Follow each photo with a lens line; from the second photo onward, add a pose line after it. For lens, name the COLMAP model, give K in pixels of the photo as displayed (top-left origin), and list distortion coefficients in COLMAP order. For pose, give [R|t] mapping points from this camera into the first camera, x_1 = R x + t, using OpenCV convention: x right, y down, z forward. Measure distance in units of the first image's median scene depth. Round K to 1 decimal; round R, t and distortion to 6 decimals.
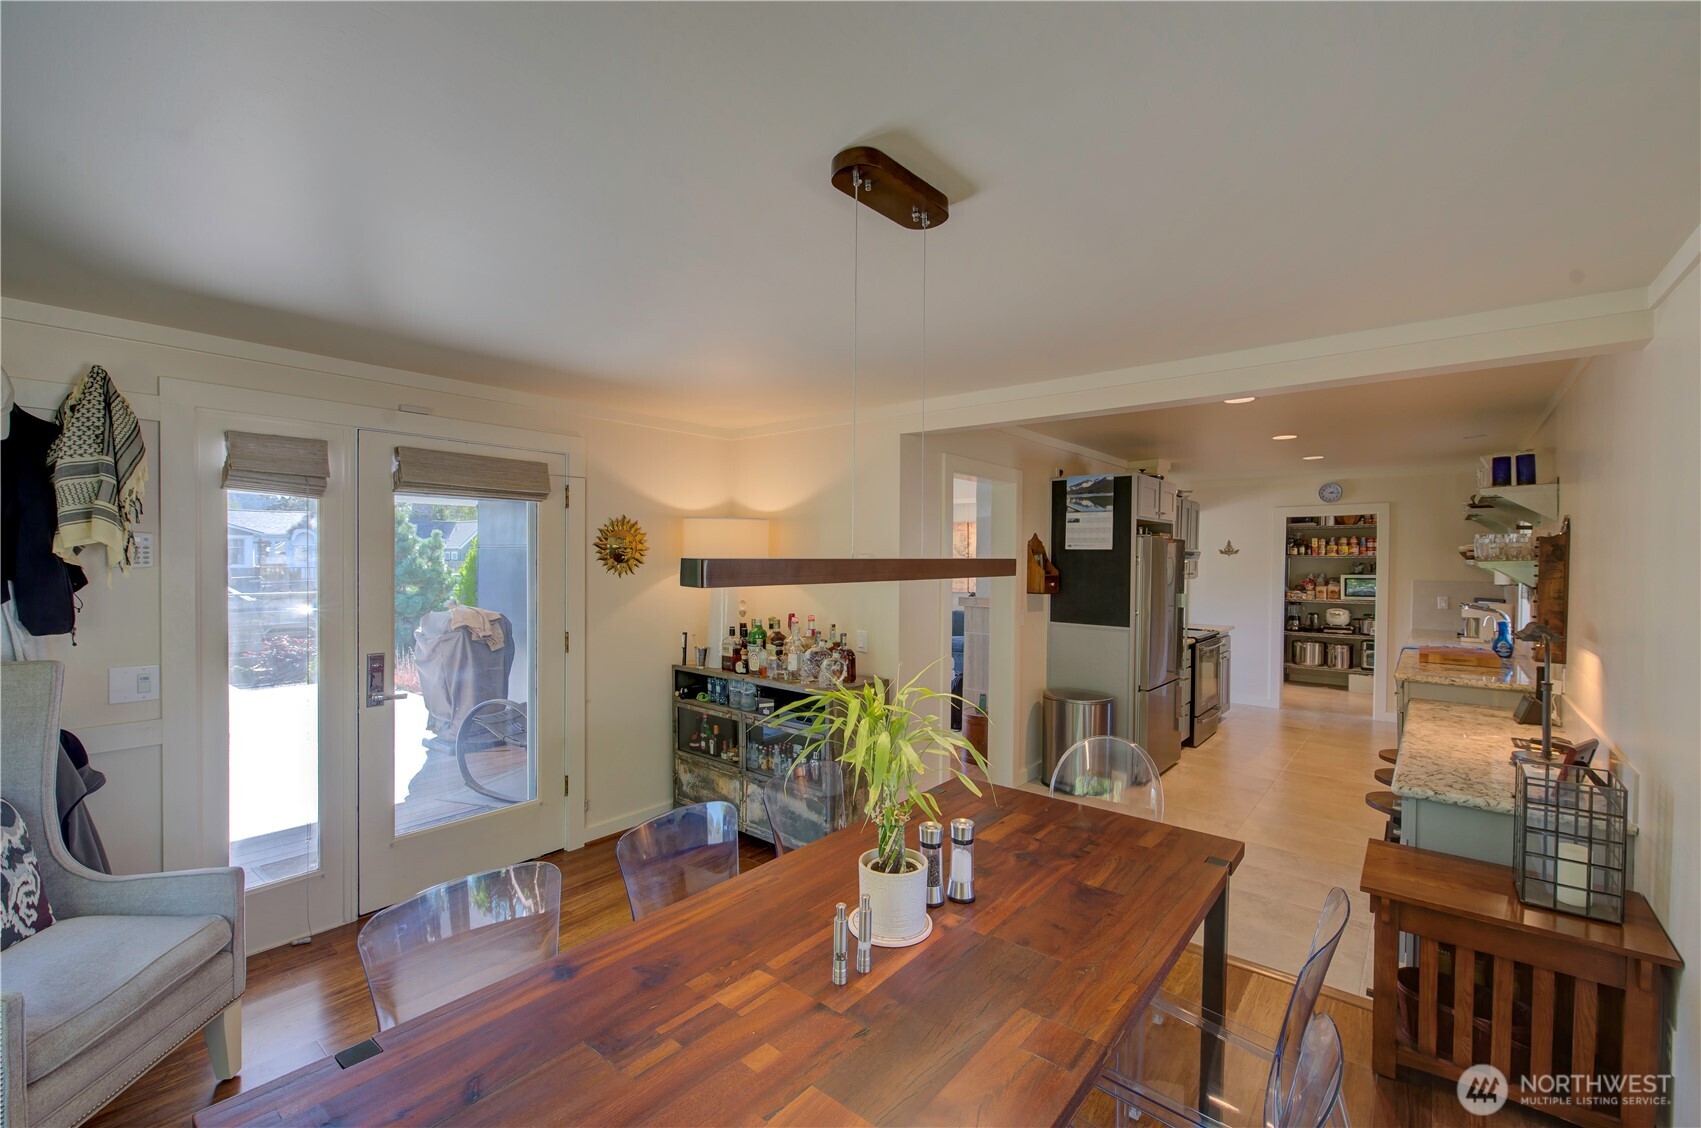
lens RADIAL K [[725.0, 0, 848.7], [0, 725.0, 566.6], [0, 0, 1]] dist [0.001481, 0.000021]
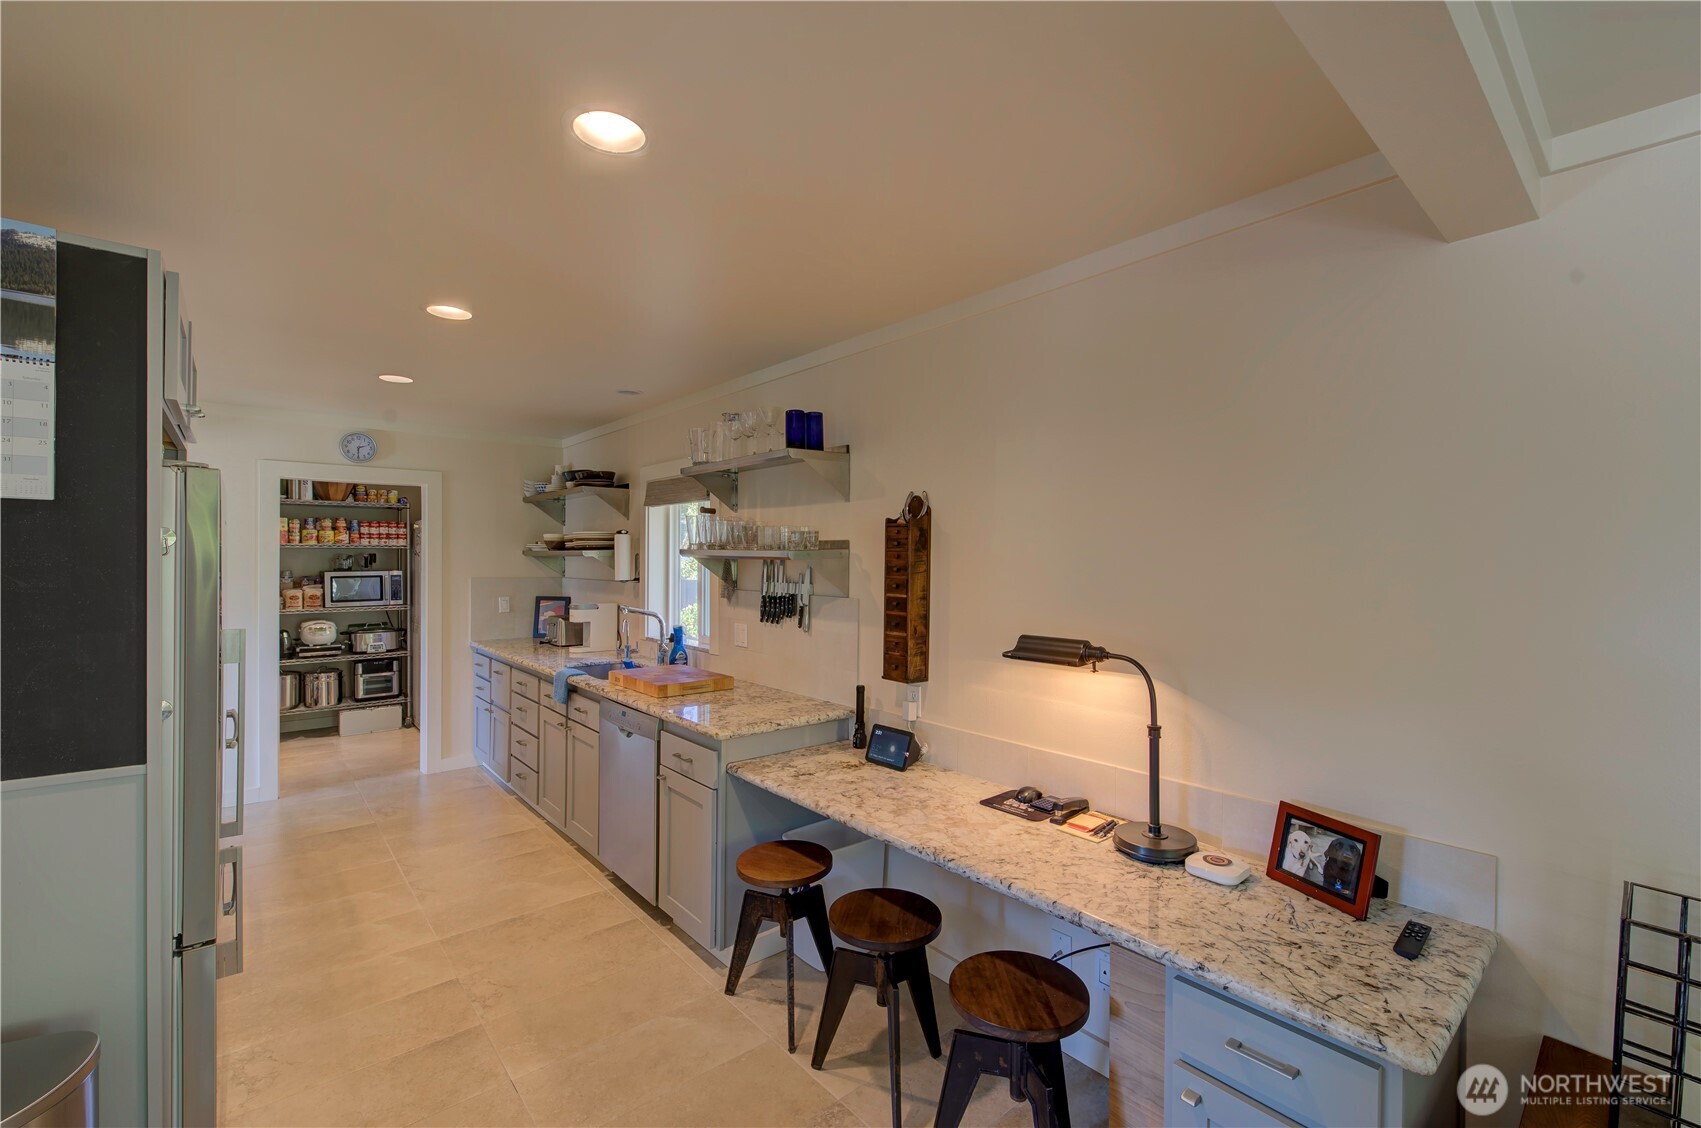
lens RADIAL K [[725.0, 0, 868.0], [0, 725.0, 565.3], [0, 0, 1]] dist [0.001481, 0.000021]
pose [[0.172451, -0.010958, 0.984957, 0.079874], [0.004670, 0.999936, 0.010307, 0.000212], [-0.985007, 0.002822, 0.172491, 0.364882]]
